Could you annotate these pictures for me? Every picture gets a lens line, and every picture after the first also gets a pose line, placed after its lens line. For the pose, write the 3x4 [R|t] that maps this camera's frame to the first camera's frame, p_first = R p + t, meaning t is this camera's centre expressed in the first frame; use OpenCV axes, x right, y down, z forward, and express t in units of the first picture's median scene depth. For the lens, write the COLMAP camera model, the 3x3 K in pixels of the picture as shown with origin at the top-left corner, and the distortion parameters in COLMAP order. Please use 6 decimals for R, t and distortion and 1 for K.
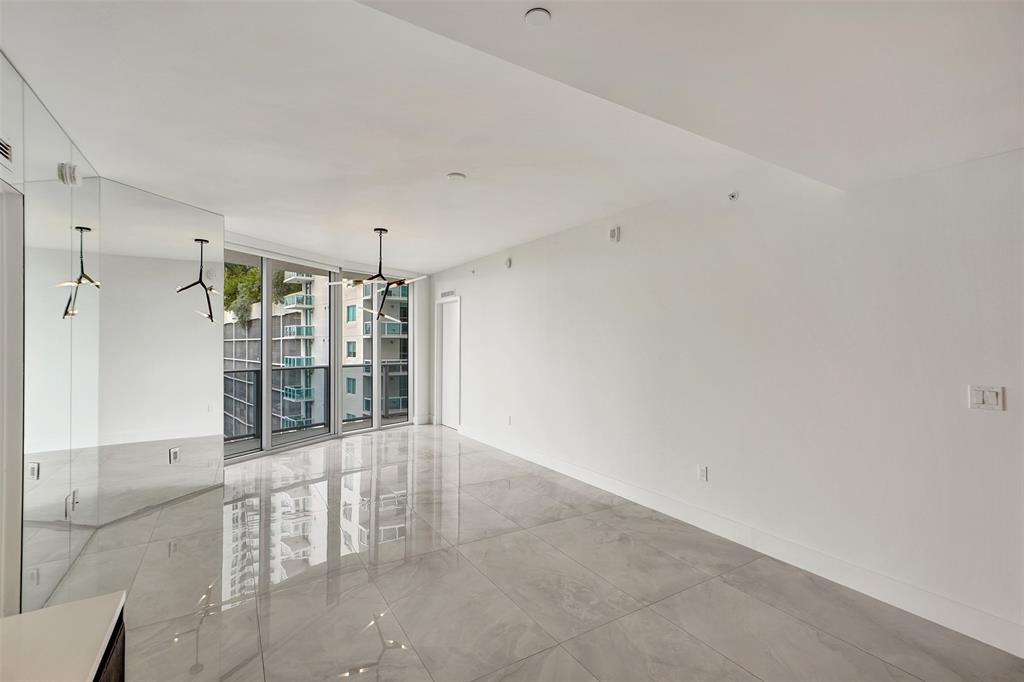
lens RADIAL K [[457.3, 0, 513.4], [0, 457.3, 342.9], [0, 0, 1]] dist [-0.016268, 0.000299]
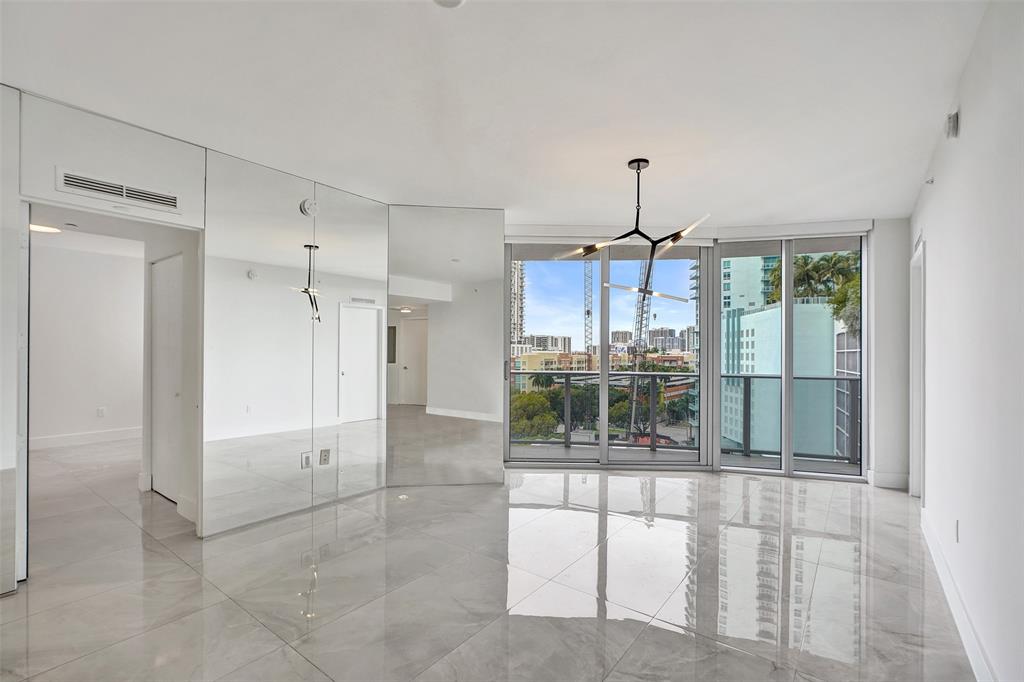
lens RADIAL K [[457.3, 0, 516.3], [0, 457.3, 355.3], [0, 0, 1]] dist [-0.016268, 0.000299]
pose [[0.348453, 0.007486, -0.937296, 0.162303], [-0.006773, 0.999962, 0.005469, 0.015816], [0.937302, 0.004443, 0.348491, 0.381617]]
